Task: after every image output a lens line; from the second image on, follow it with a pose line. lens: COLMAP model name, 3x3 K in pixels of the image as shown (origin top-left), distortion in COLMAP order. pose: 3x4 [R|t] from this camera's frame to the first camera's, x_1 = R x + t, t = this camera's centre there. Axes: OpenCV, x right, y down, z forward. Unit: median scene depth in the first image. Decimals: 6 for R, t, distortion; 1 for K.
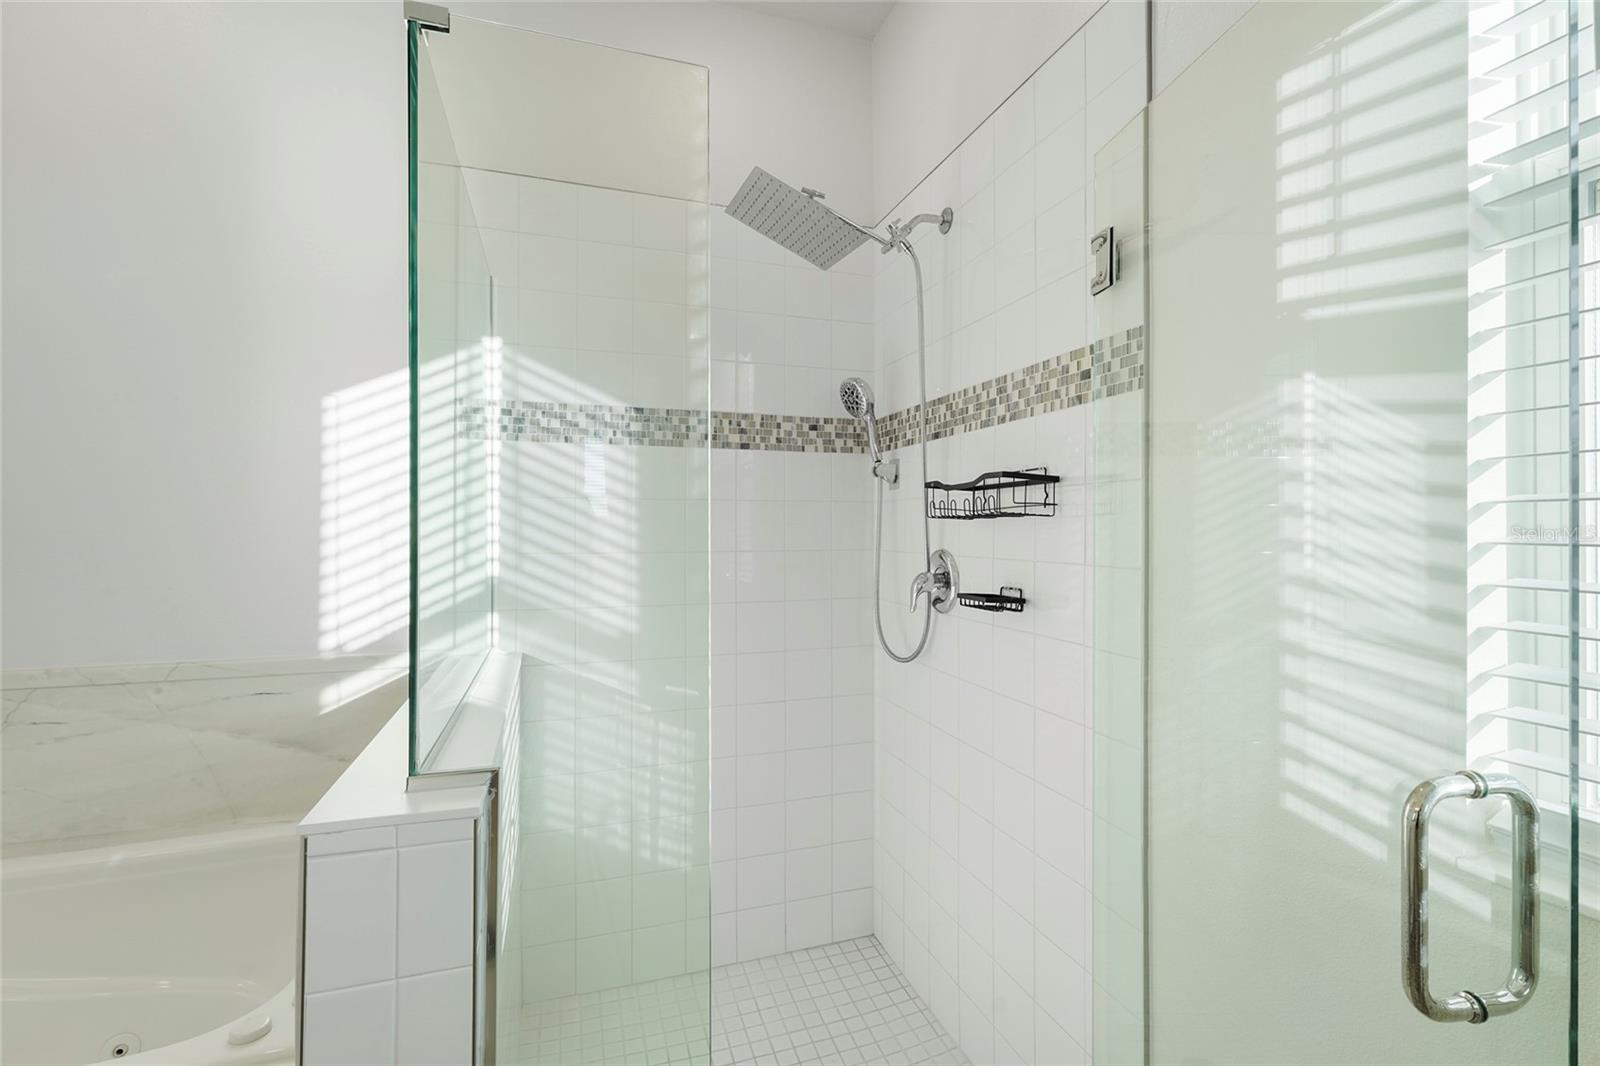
lens RADIAL K [[717.9, 0, 811.5], [0, 717.9, 527.9], [0, 0, 1]] dist [-0.002306, 0.002349]
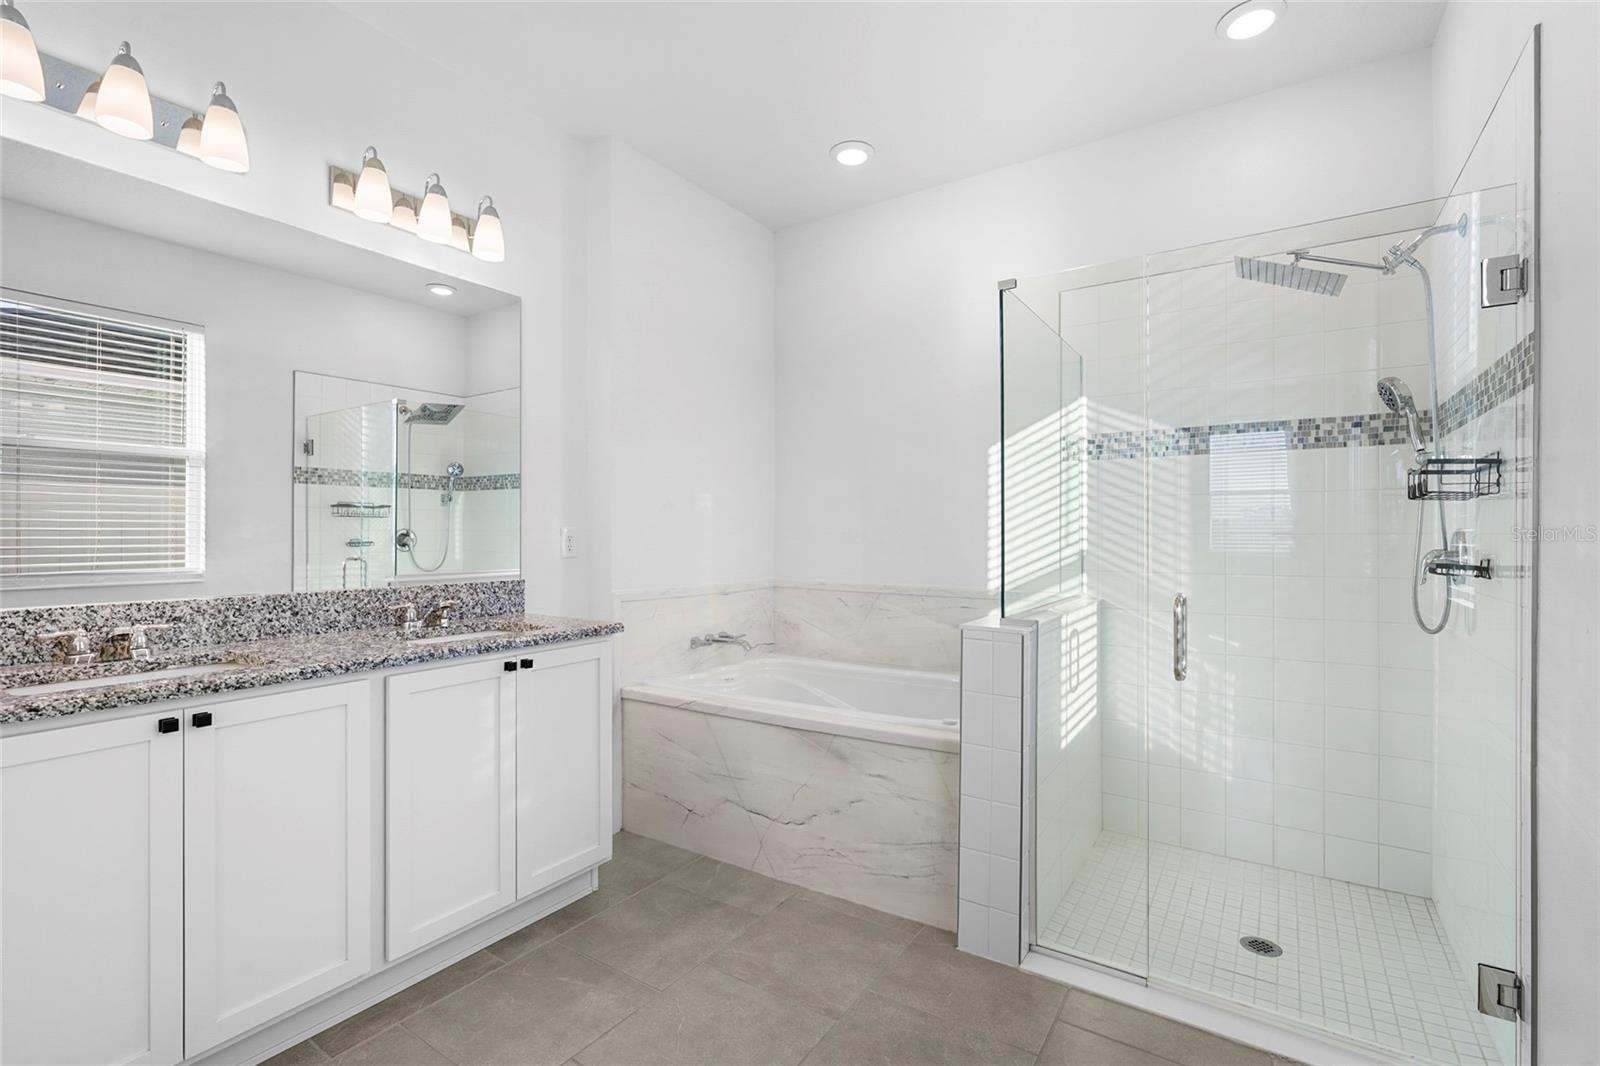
lens RADIAL K [[717.9, 0, 805.1], [0, 717.9, 533.7], [0, 0, 1]] dist [-0.002306, 0.002349]
pose [[0.617300, -0.004744, -0.786713, 0.384323], [0.006063, 0.999981, -0.001273, 0.029480], [0.786704, -0.003984, 0.617317, -0.406390]]
